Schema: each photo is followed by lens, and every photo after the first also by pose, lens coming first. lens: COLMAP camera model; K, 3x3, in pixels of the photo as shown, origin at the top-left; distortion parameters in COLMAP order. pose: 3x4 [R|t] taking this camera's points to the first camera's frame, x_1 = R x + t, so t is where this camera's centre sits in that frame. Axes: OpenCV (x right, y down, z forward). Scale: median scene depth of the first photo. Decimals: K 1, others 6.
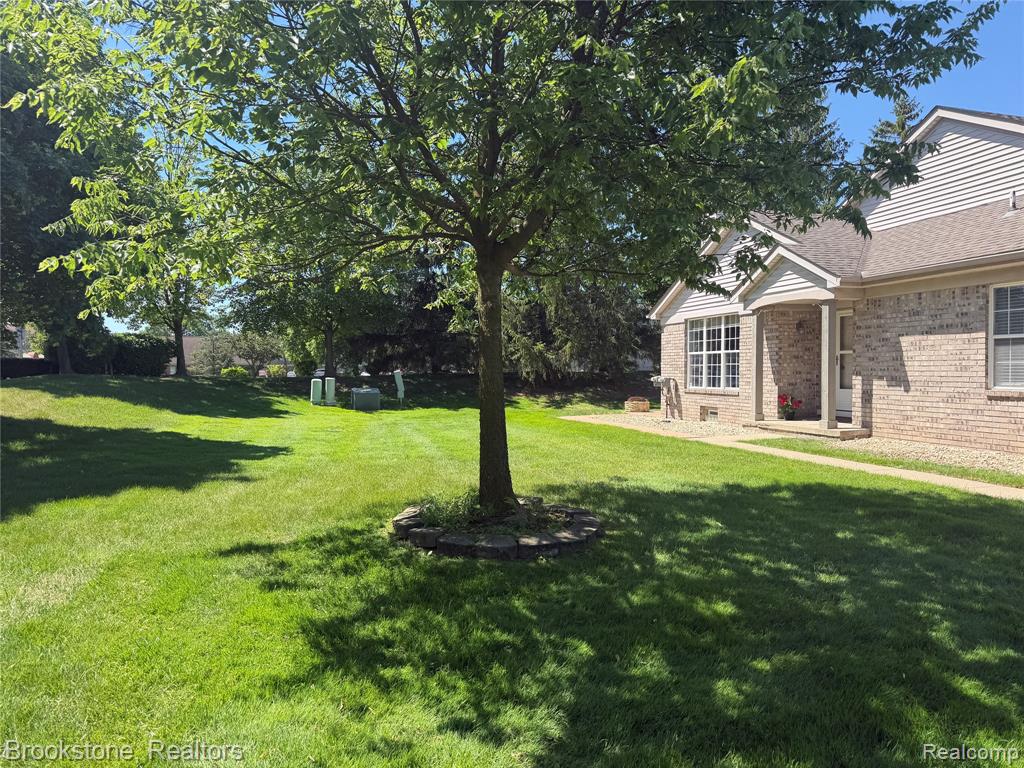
lens RADIAL K [[722.5, 0, 511.5], [0, 722.5, 384.5], [0, 0, 1]] dist [0.100379, -0.129669]
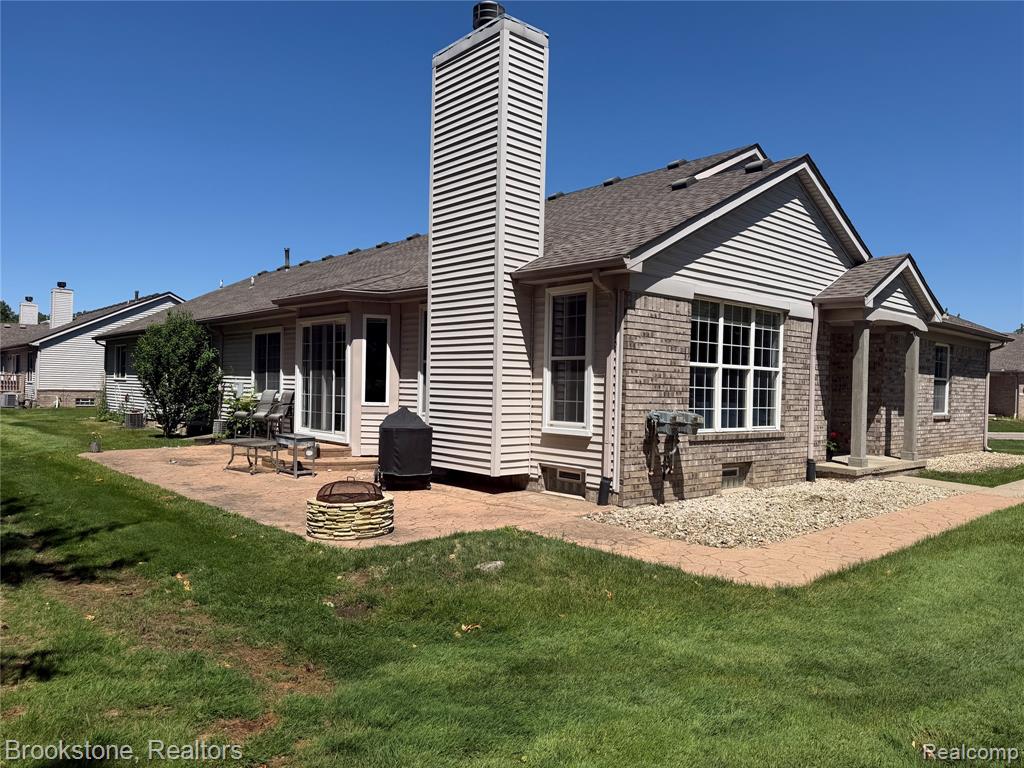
lens RADIAL K [[722.5, 0, 512.4], [0, 722.5, 394.5], [0, 0, 1]] dist [0.100379, -0.129669]
pose [[-0.449015, -0.016298, 0.893376, -0.212406], [-0.005123, 0.999864, 0.015666, -0.041646], [-0.893510, 0.002457, -0.449037, 1.921832]]
